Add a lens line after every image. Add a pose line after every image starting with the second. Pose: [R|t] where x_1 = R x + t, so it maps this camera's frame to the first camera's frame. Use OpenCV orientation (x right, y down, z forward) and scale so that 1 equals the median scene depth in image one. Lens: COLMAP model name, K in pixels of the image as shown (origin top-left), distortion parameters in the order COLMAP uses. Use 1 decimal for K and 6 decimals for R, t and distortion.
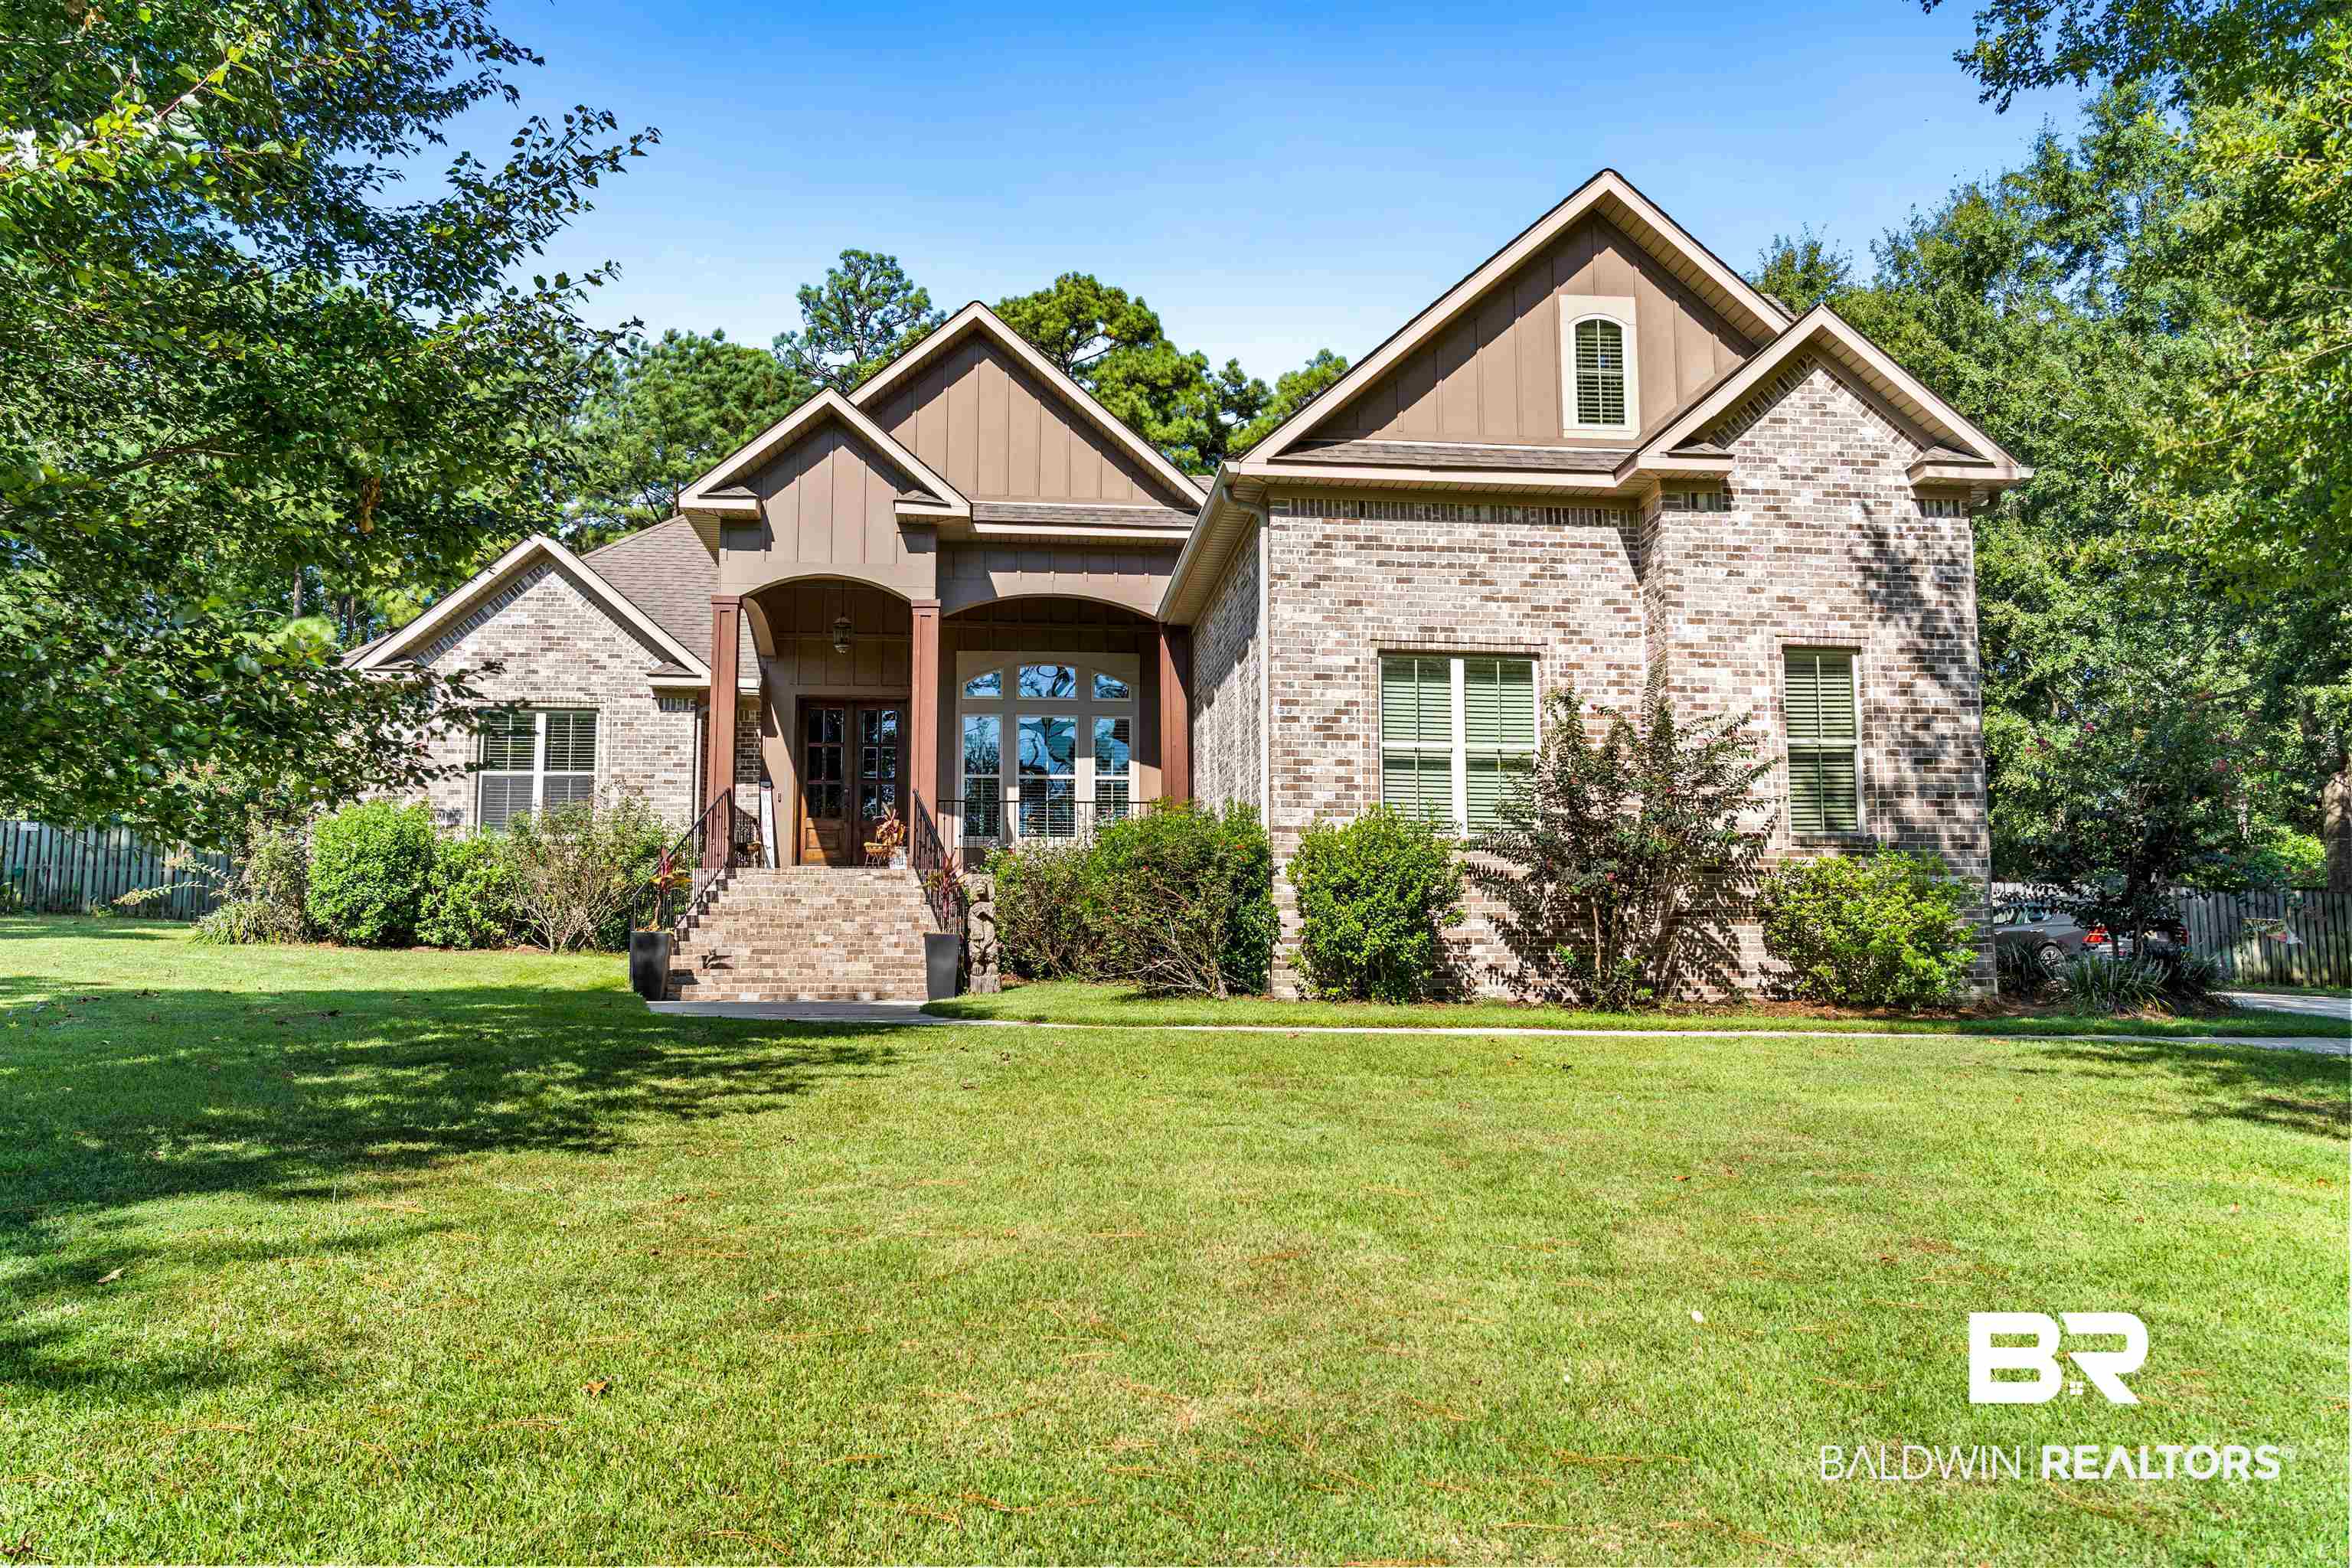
lens RADIAL K [[1665.3, 0, 1176.0], [0, 1665.3, 784.0], [0, 0, 1]] dist [-0.006635, -0.003625]
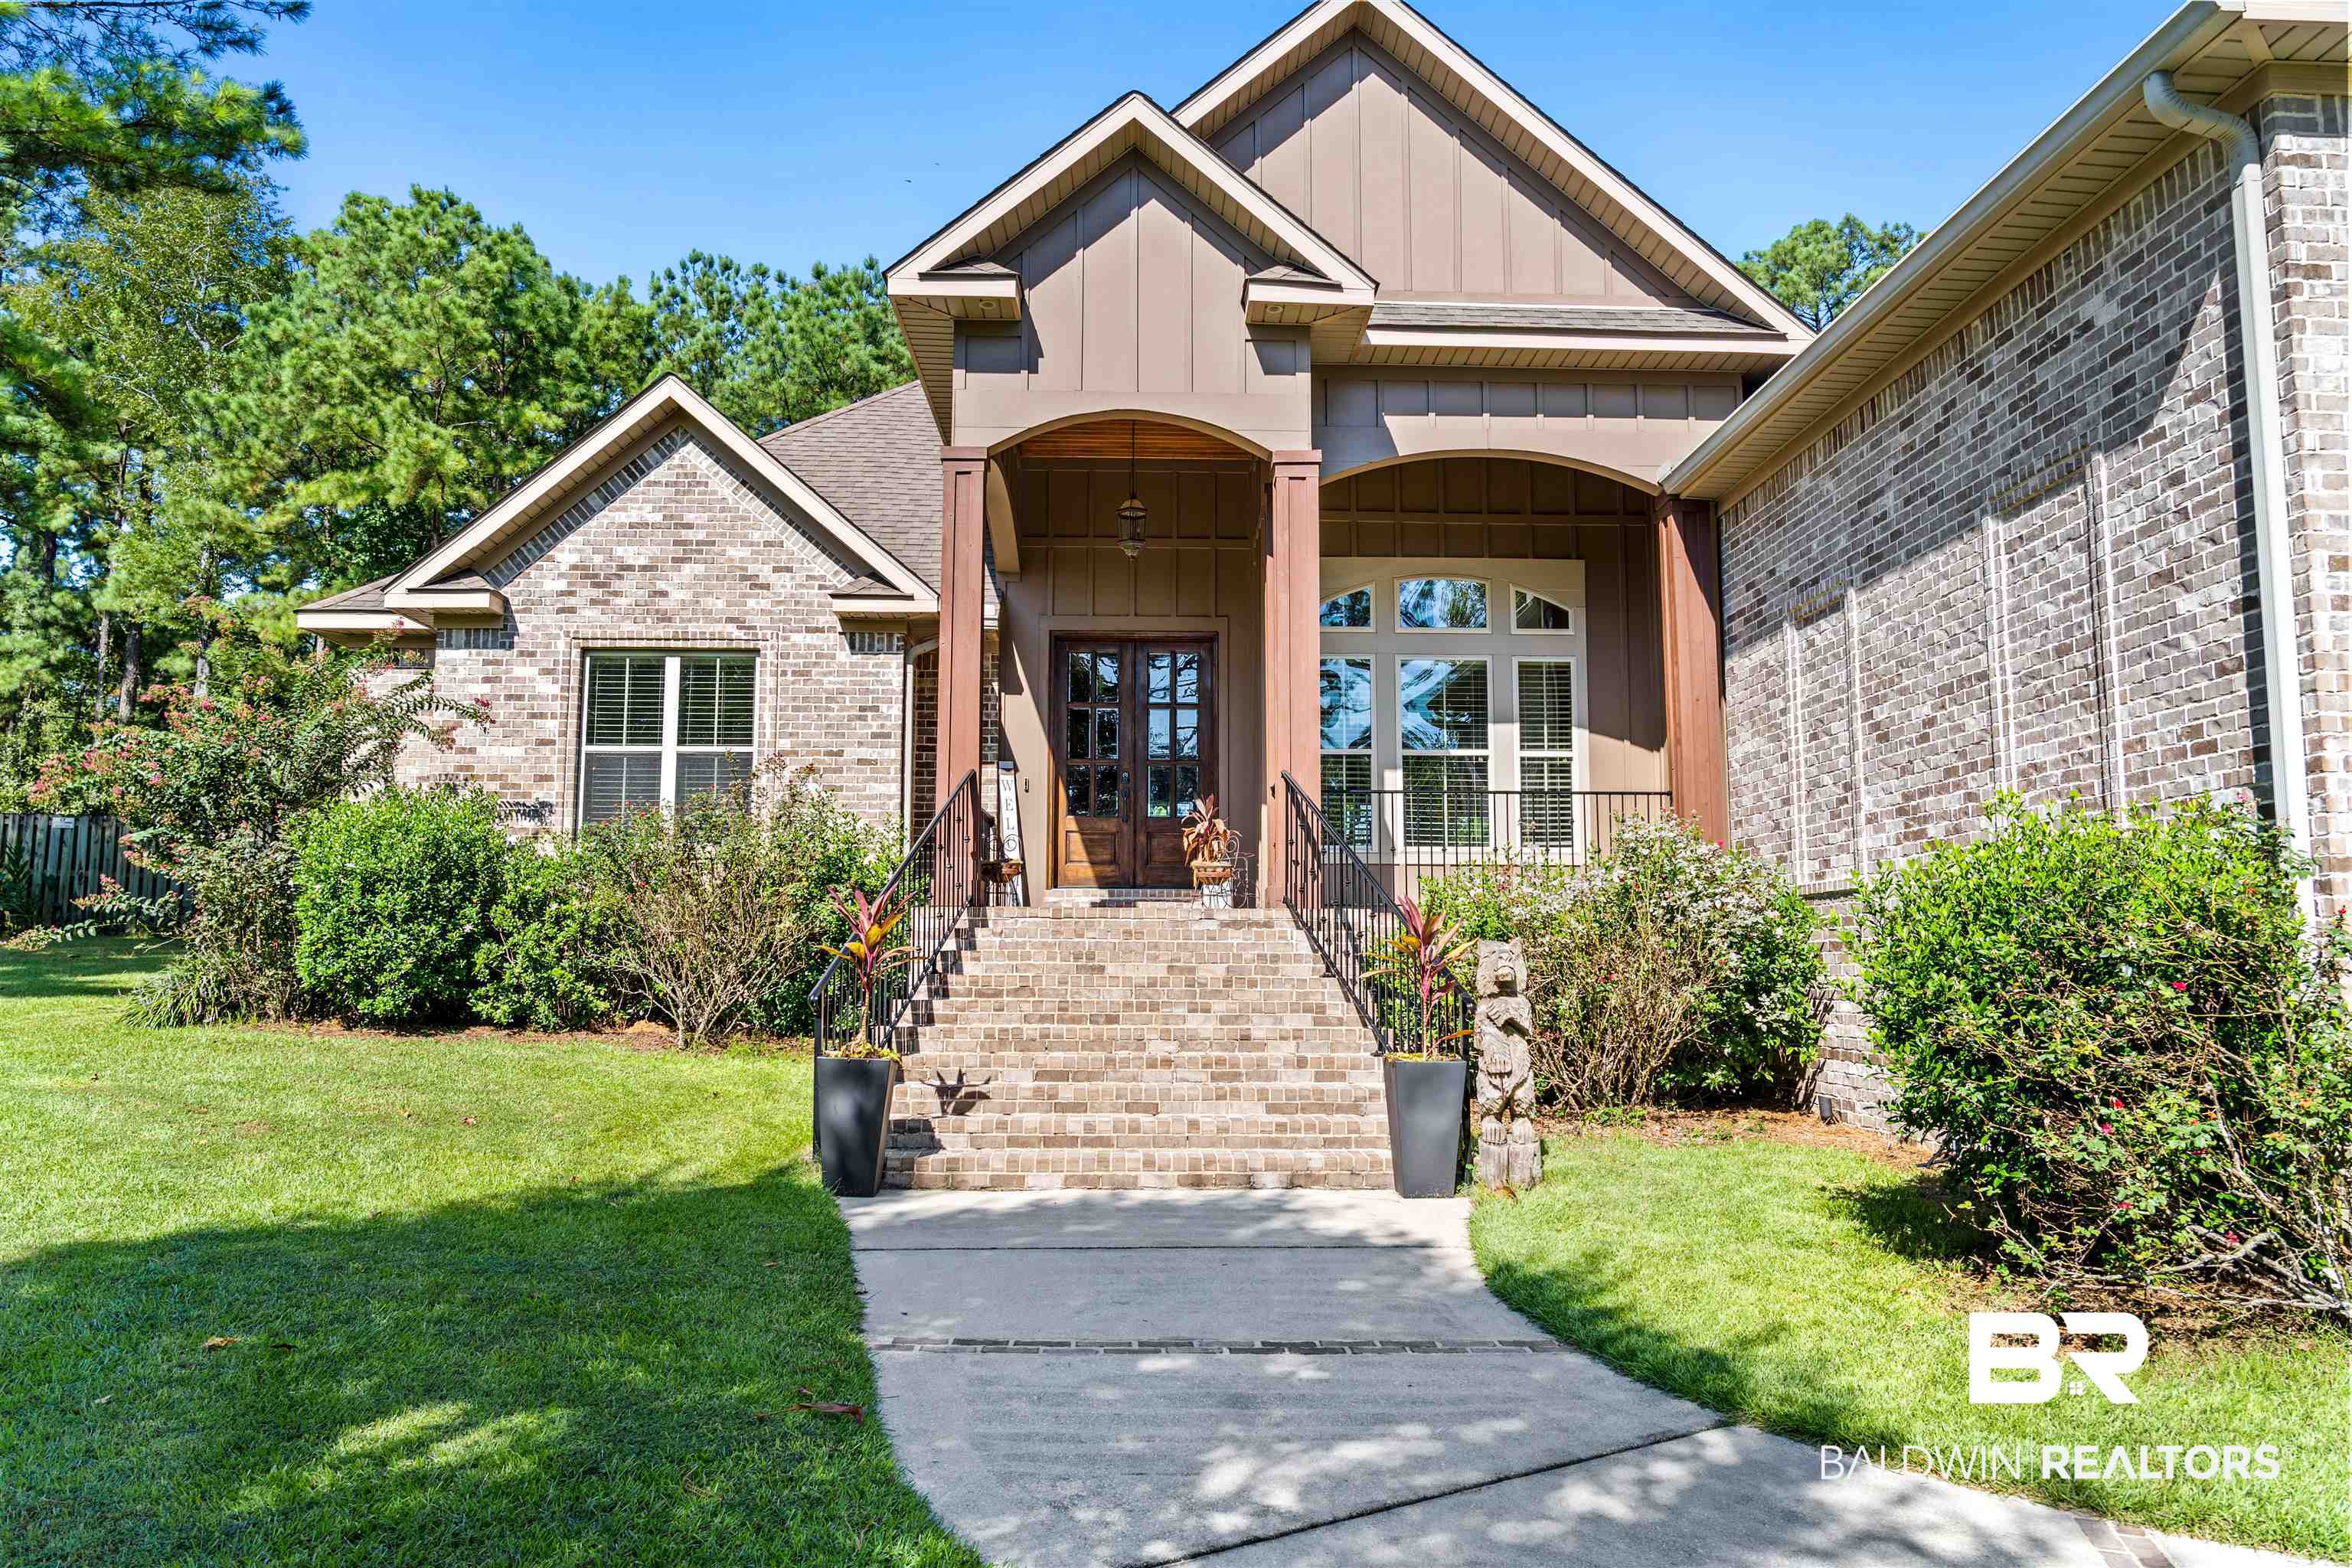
lens RADIAL K [[1593.0, 0, 1183.2], [0, 1593.0, 775.1], [0, 0, 1]] dist [-0.011049, 0.000893]
pose [[0.996938, -0.001319, -0.078190, -0.144498], [0.001668, 0.999989, 0.004403, 0.001695], [0.078184, -0.004520, 0.996929, 0.426894]]
